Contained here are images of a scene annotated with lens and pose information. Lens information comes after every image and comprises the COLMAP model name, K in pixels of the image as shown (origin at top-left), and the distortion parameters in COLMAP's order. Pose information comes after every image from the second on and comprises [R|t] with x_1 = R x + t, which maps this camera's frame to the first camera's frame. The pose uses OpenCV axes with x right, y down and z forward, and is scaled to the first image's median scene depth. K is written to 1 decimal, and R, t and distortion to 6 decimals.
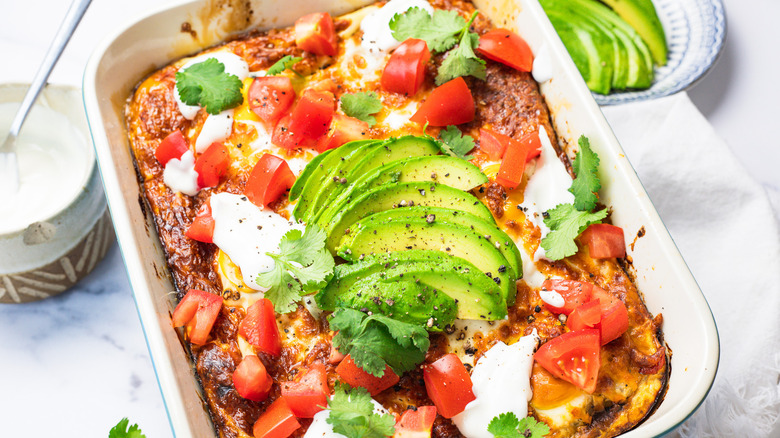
lens RADIAL K [[1264.4, 0, 390.0], [0, 1264.4, 219.0], [0, 0, 1]] dist [-0.089999, -0.089794]
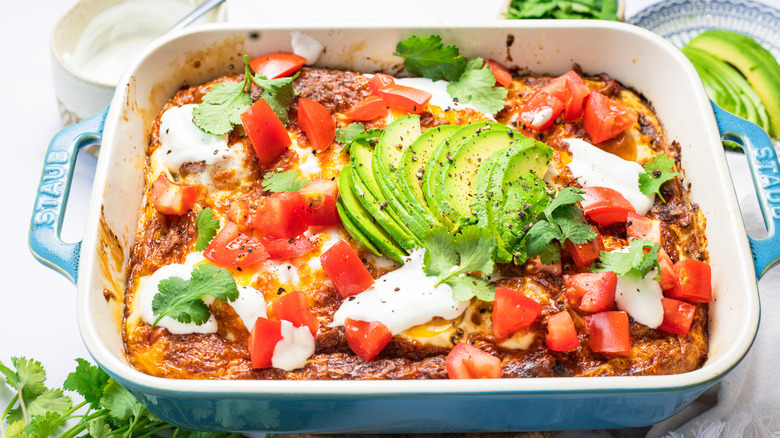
lens RADIAL K [[1264.4, 0, 390.0], [0, 1264.4, 219.0], [0, 0, 1]] dist [-0.089999, -0.089794]
pose [[0.311897, -0.714000, 0.626837, -0.674734], [0.787231, 0.563594, 0.250258, -0.271482], [-0.531966, 0.415411, 0.737866, 0.254450]]
